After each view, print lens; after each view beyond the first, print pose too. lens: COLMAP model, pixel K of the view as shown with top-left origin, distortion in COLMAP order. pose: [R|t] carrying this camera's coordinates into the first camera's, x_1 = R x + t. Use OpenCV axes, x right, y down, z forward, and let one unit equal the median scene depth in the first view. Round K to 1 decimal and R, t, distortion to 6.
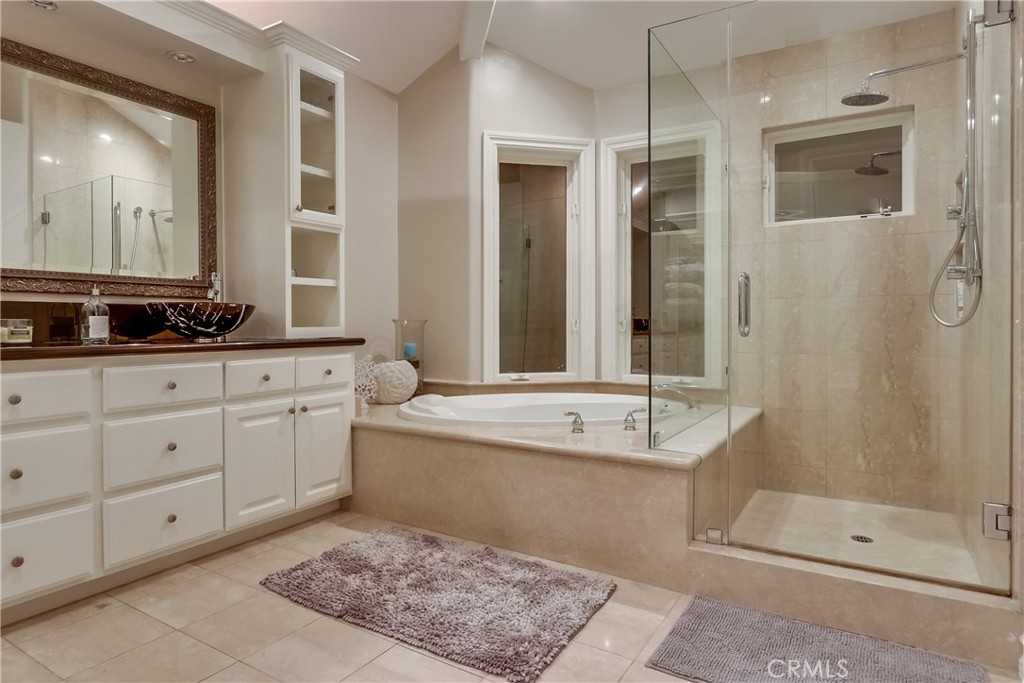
lens RADIAL K [[602.2, 0, 506.2], [0, 602.2, 352.4], [0, 0, 1]] dist [-0.004048, 0.000585]
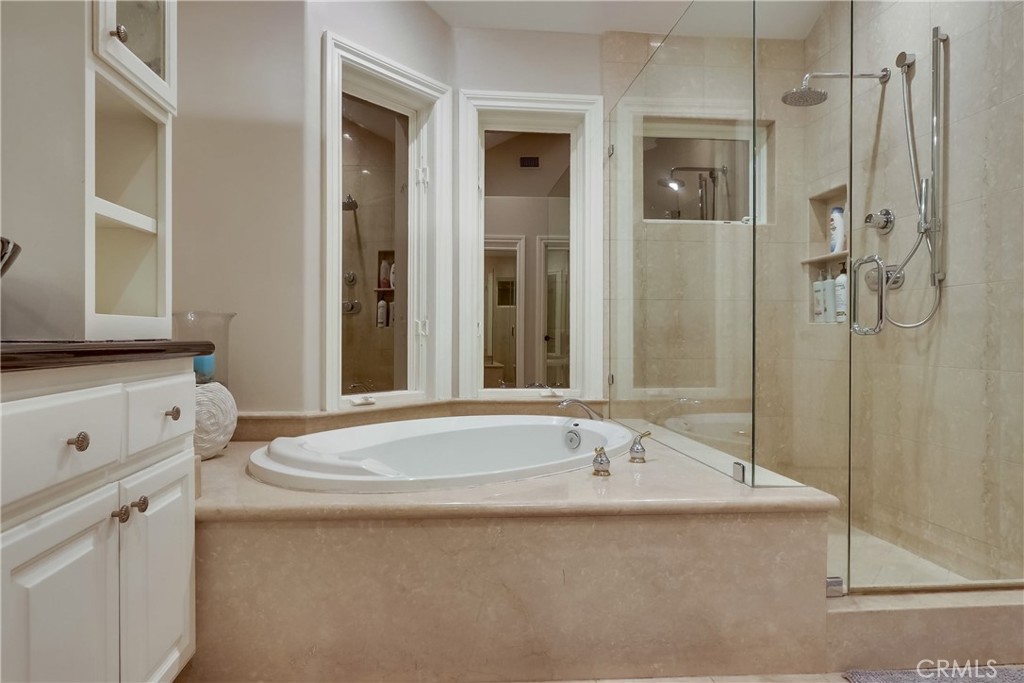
lens RADIAL K [[602.2, 0, 506.2], [0, 602.2, 352.4], [0, 0, 1]] dist [-0.004048, 0.000585]
pose [[0.801935, -0.010615, 0.597317, -0.343201], [0.022709, 0.999661, -0.012722, -0.002254], [-0.596979, 0.023767, 0.801904, 0.450069]]
